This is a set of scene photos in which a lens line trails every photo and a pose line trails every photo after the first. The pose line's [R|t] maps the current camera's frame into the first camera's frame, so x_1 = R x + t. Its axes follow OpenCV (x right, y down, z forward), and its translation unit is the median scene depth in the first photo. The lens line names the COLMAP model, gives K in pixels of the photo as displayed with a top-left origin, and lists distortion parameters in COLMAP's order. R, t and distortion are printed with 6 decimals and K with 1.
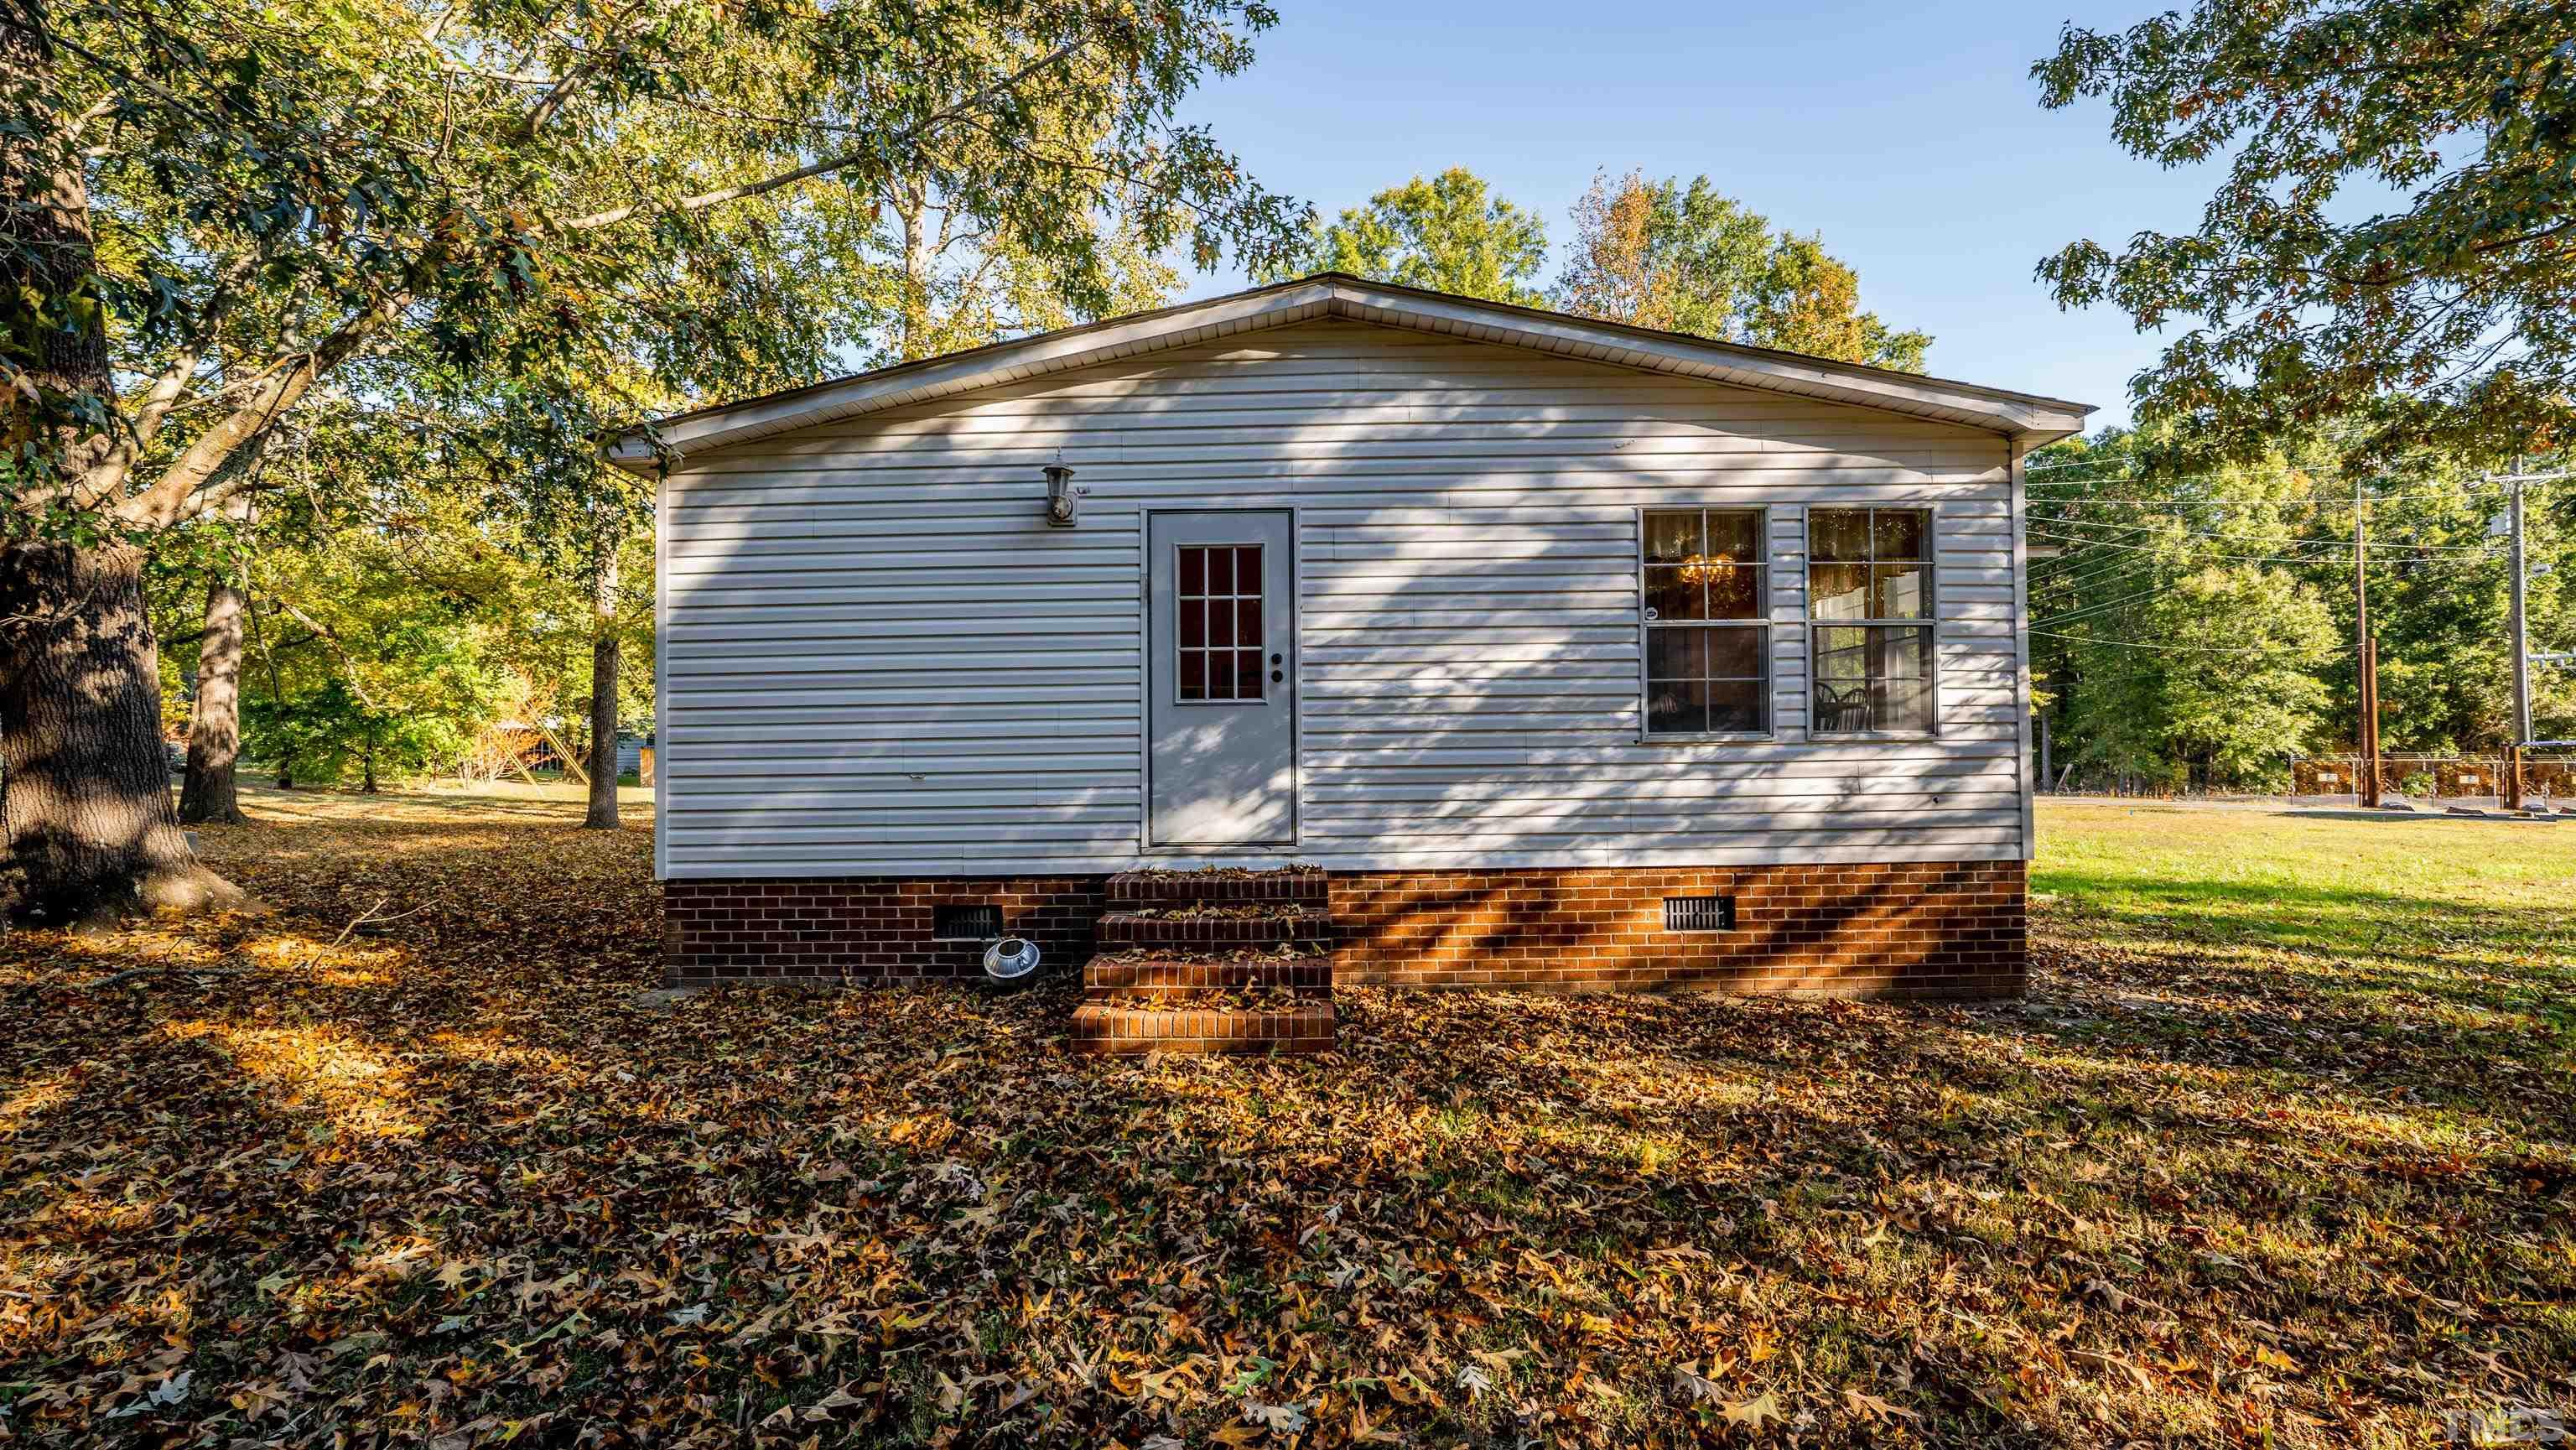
lens RADIAL K [[1037.6, 0, 1285.7], [0, 1037.6, 726.1], [0, 0, 1]] dist [-0.015677, 0.000126]
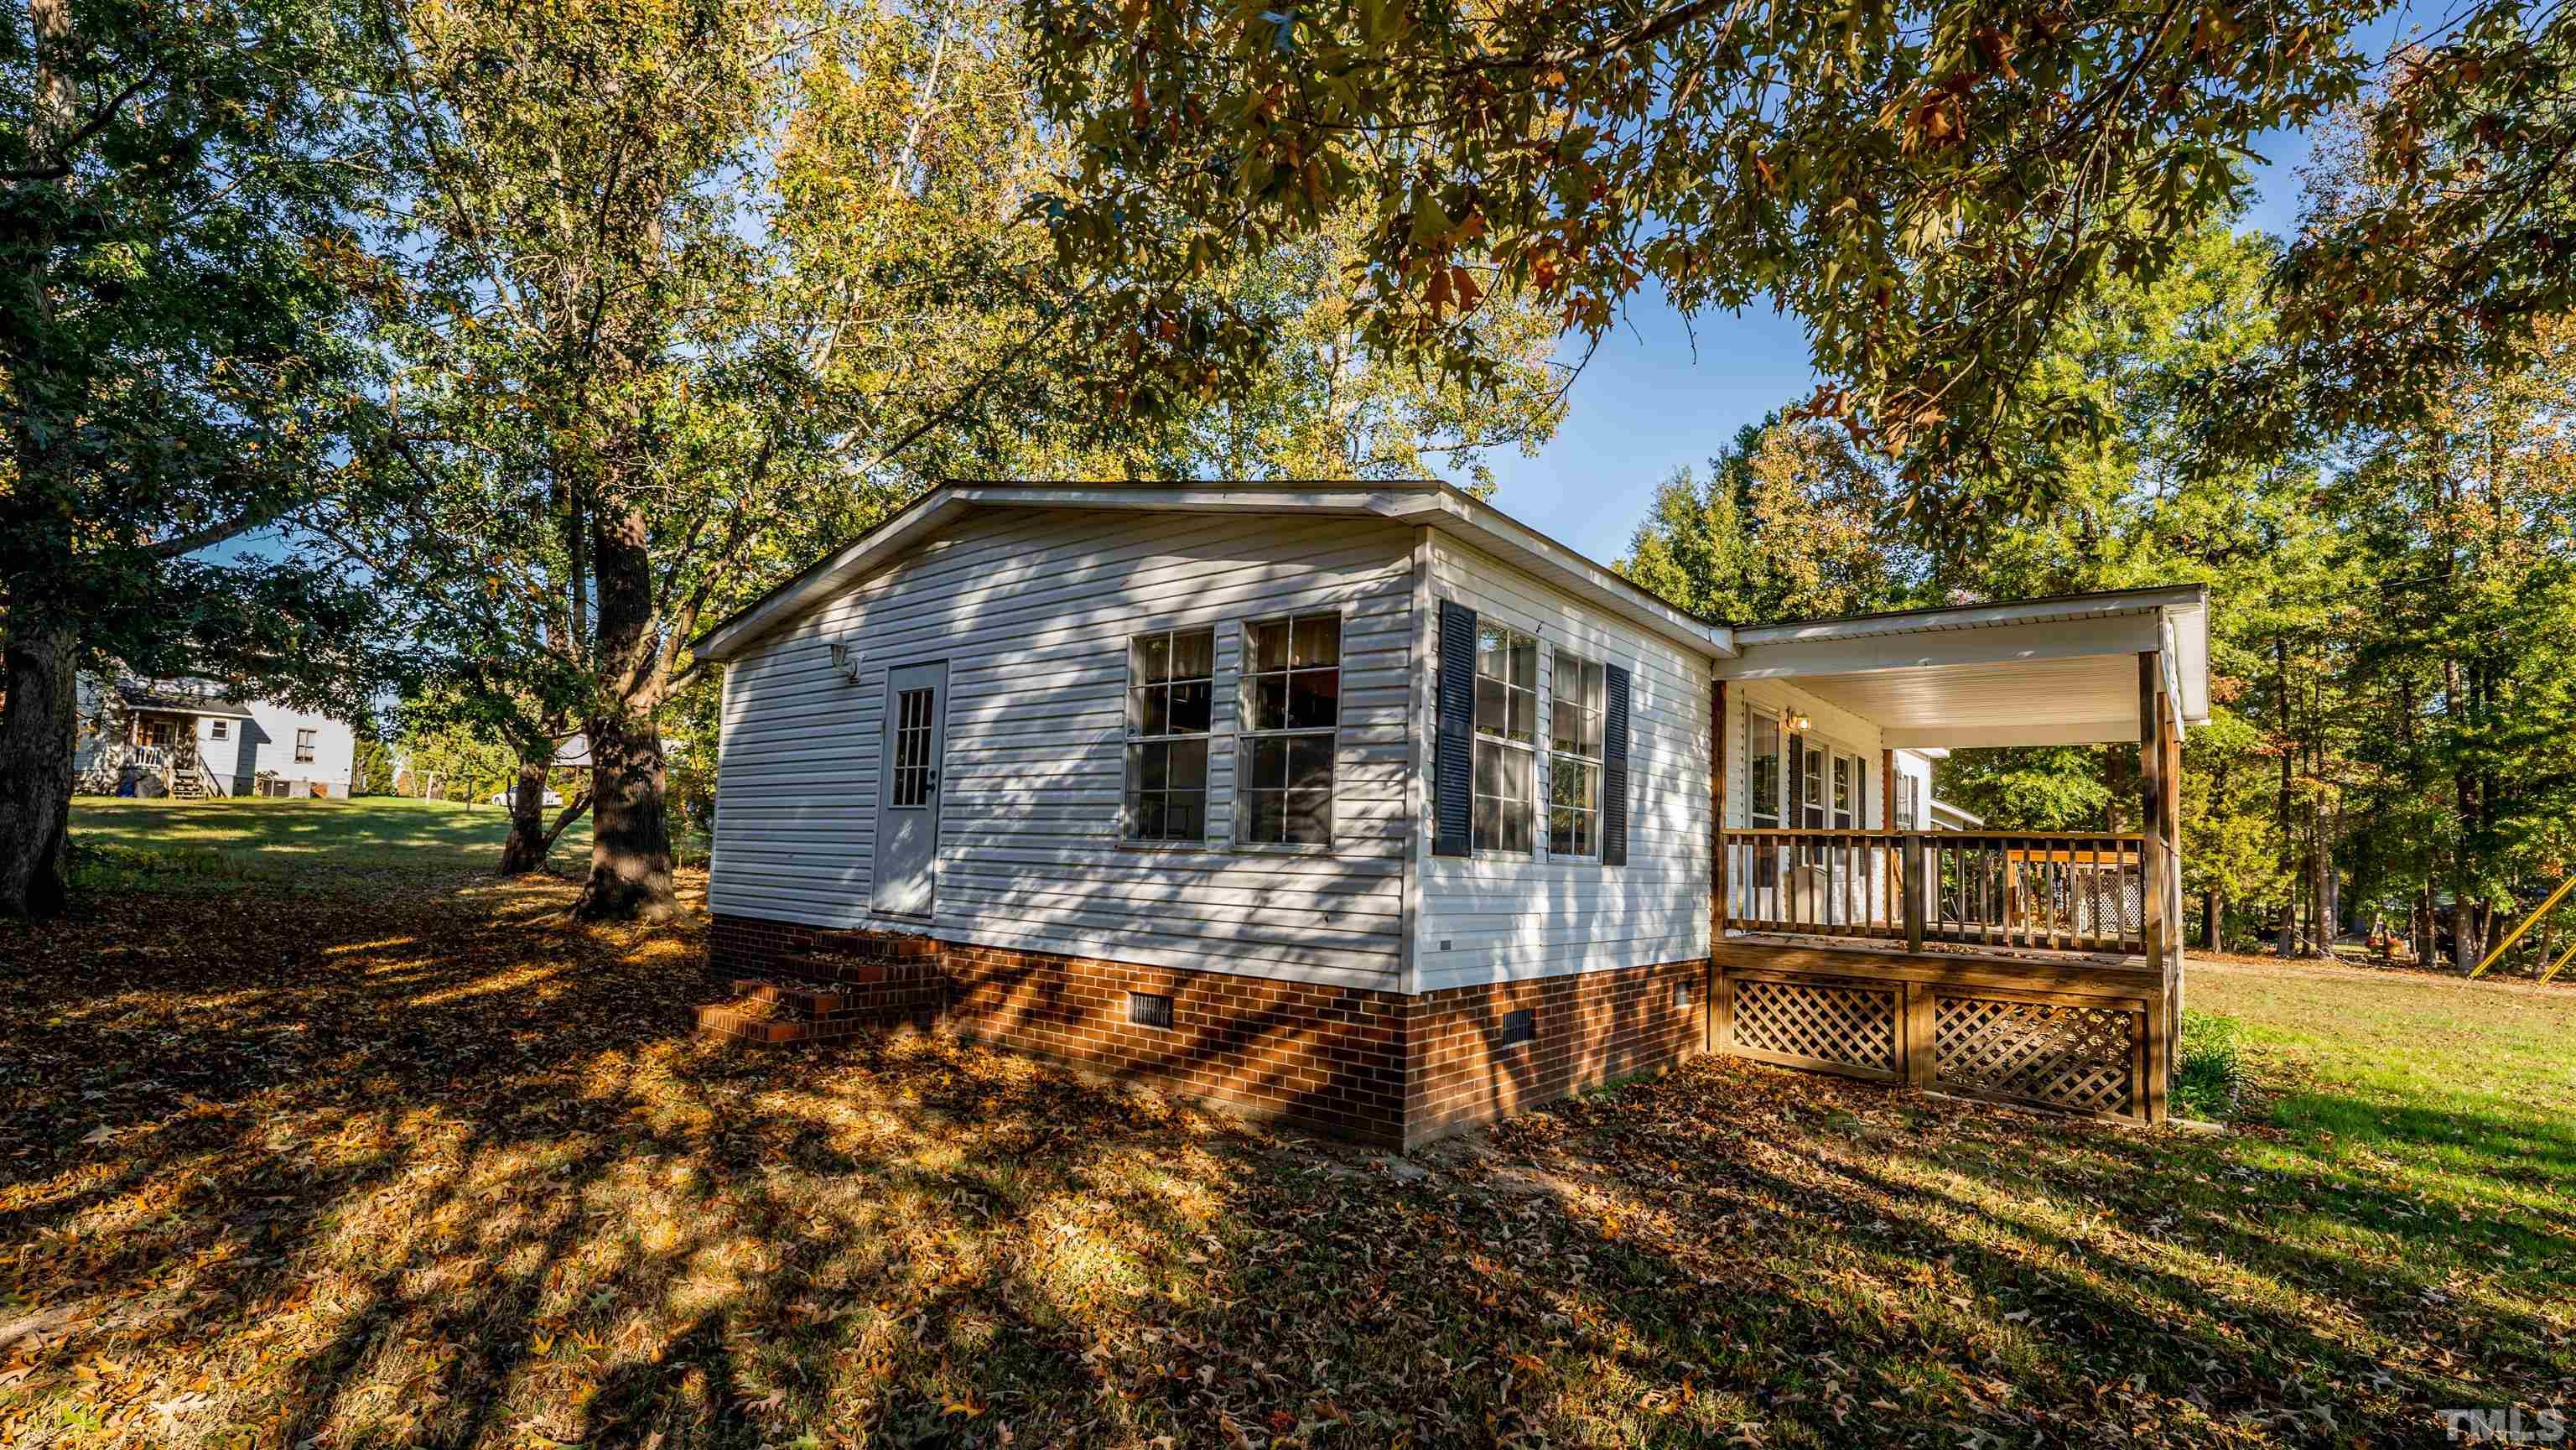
lens RADIAL K [[1130.3, 0, 1286.1], [0, 1130.3, 738.4], [0, 0, 1]] dist [-0.018990, -0.000166]
pose [[0.784075, -0.028063, -0.620032, 1.231251], [-0.019805, 0.997337, -0.070186, -0.018836], [0.620350, 0.067311, 0.781431, 0.160646]]
